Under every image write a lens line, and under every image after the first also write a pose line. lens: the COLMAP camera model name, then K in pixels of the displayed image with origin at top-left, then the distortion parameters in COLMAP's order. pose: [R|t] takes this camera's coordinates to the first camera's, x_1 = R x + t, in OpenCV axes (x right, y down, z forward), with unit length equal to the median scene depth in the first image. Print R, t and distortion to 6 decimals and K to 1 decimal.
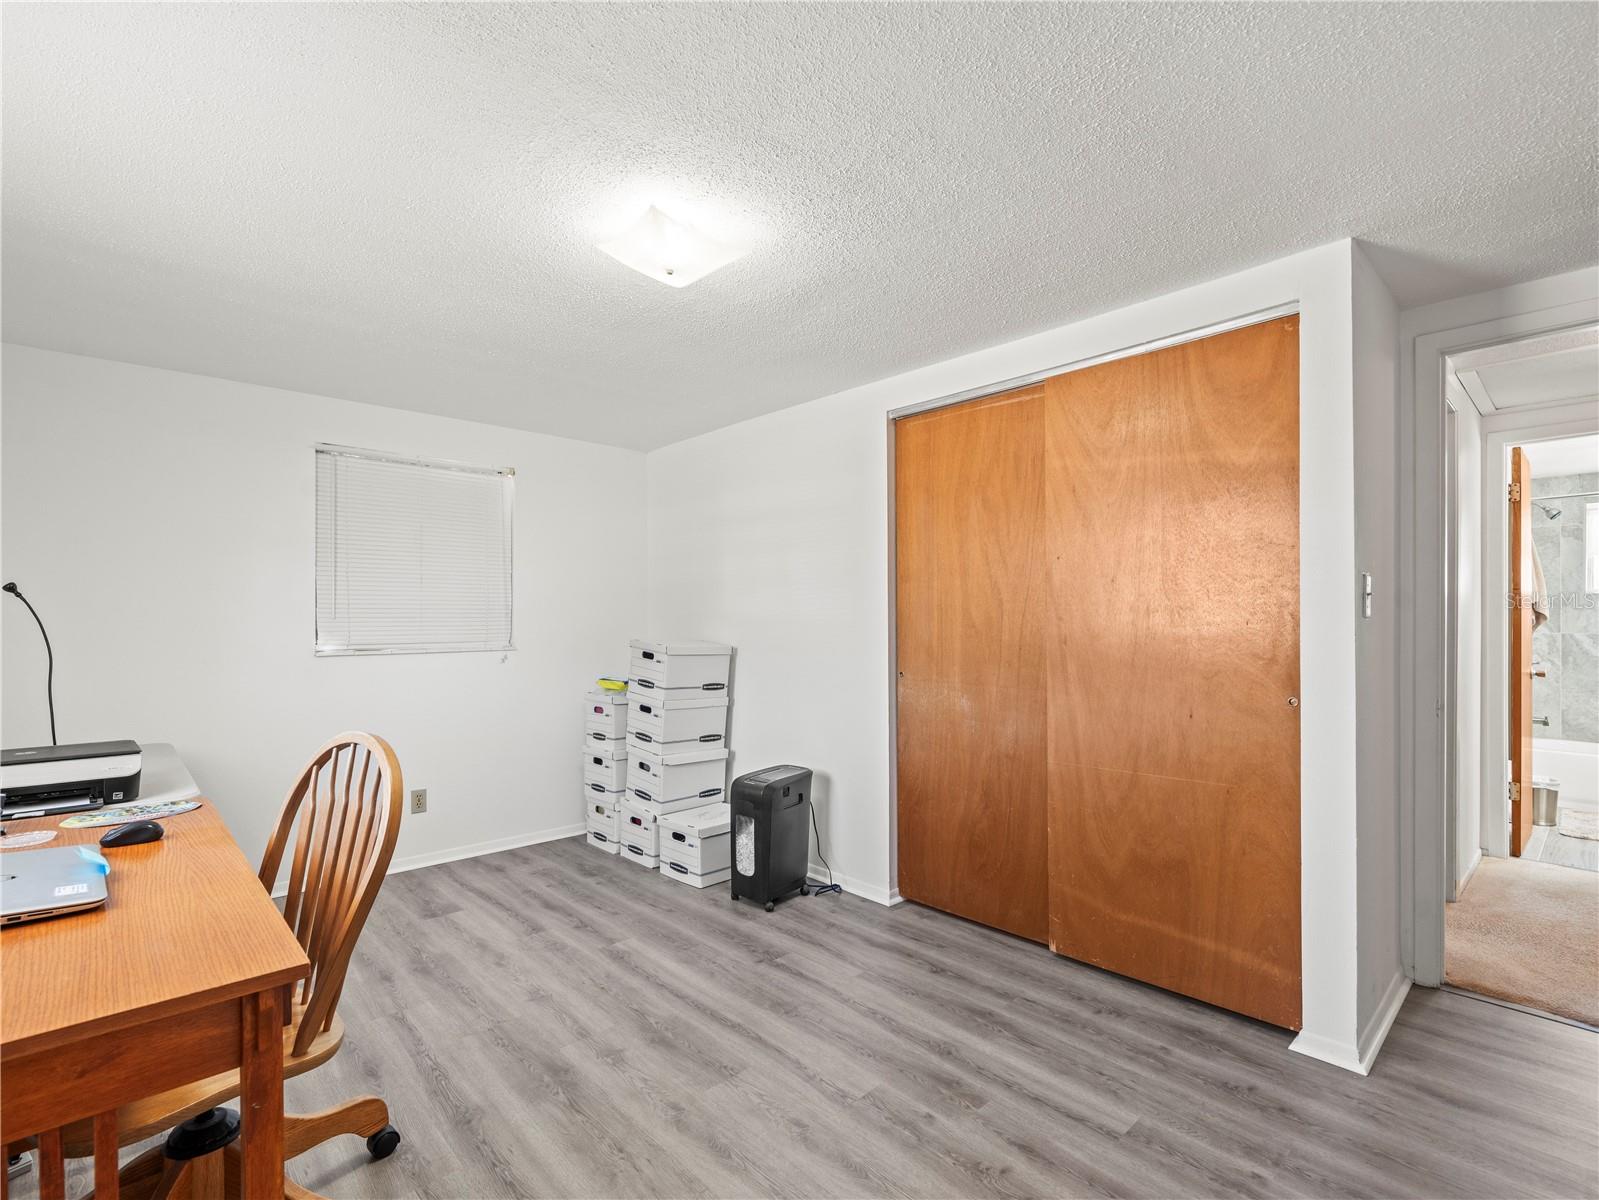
lens RADIAL K [[755.8, 0, 800.0], [0, 755.8, 618.5], [0, 0, 1]] dist [-0.004524, -0.001254]
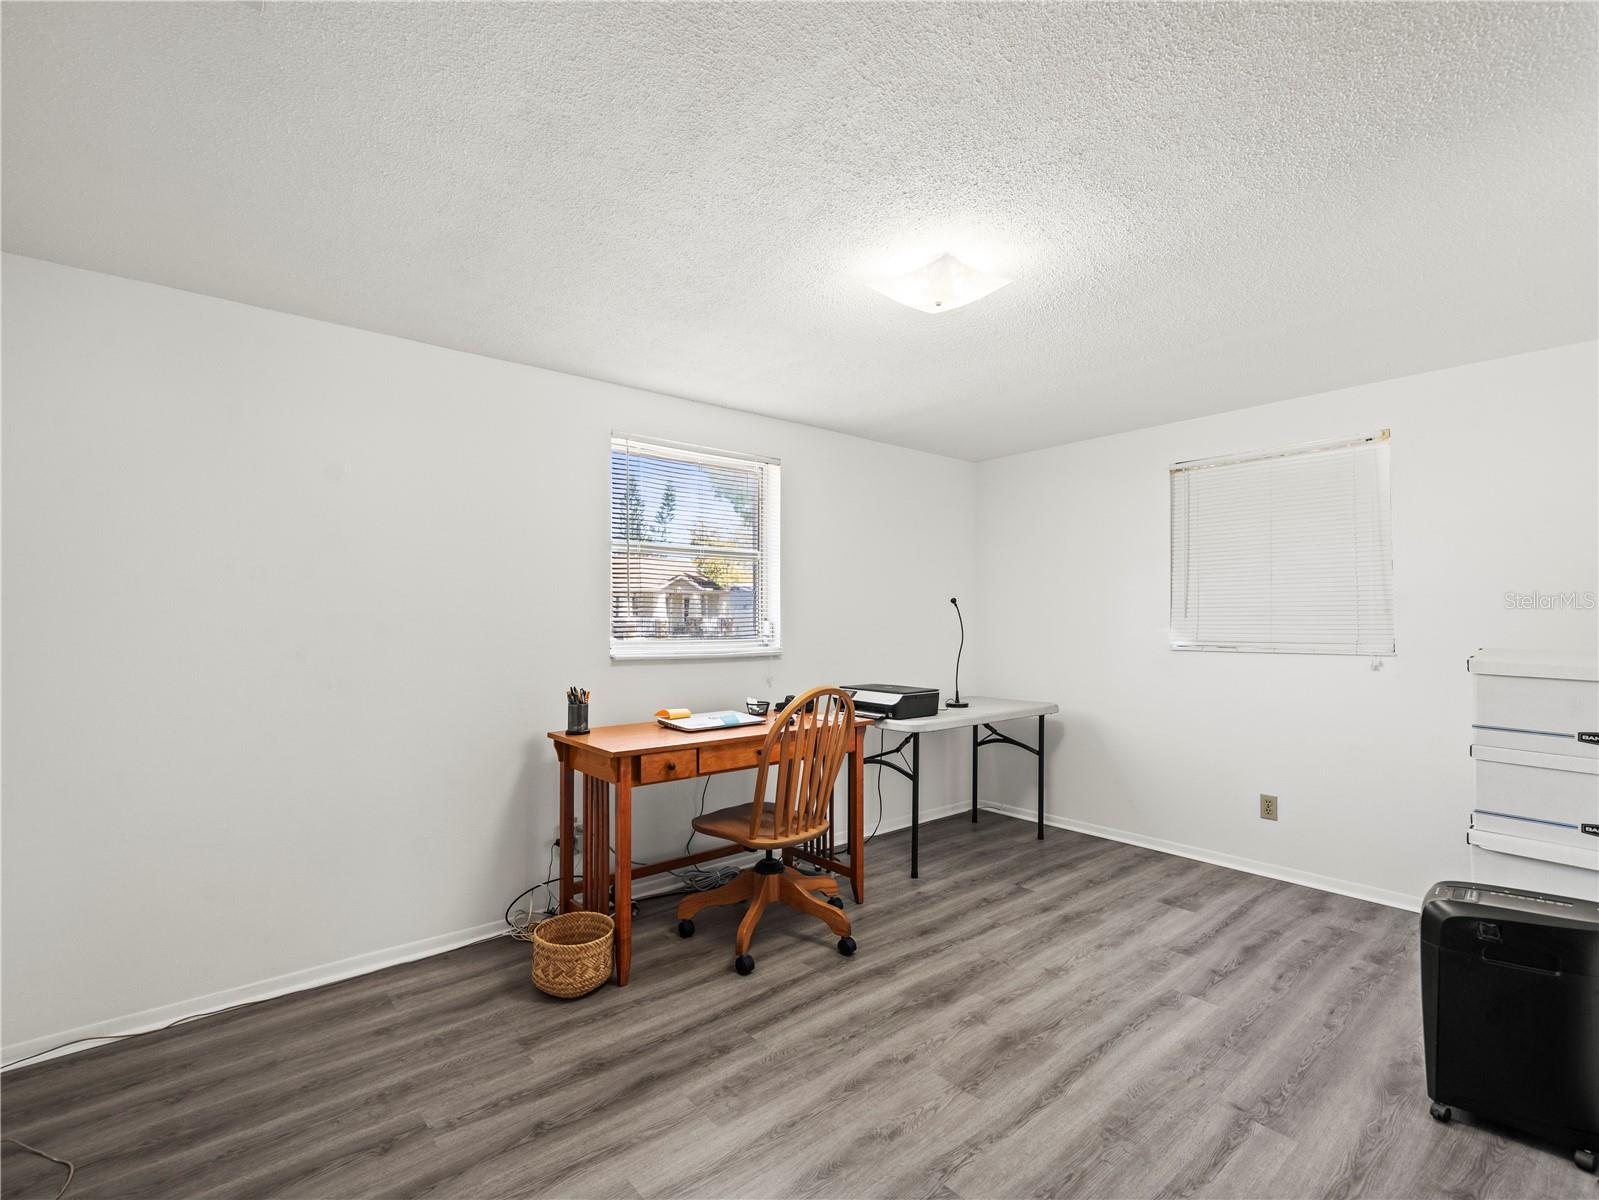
lens RADIAL K [[746.9, 0, 791.5], [0, 746.9, 596.3], [0, 0, 1]] dist [-0.001461, -0.000618]
pose [[-0.062583, -0.028206, -0.997641, 0.698255], [0.003105, 0.999590, -0.028456, -0.001464], [0.998035, -0.004878, -0.062470, 0.653072]]
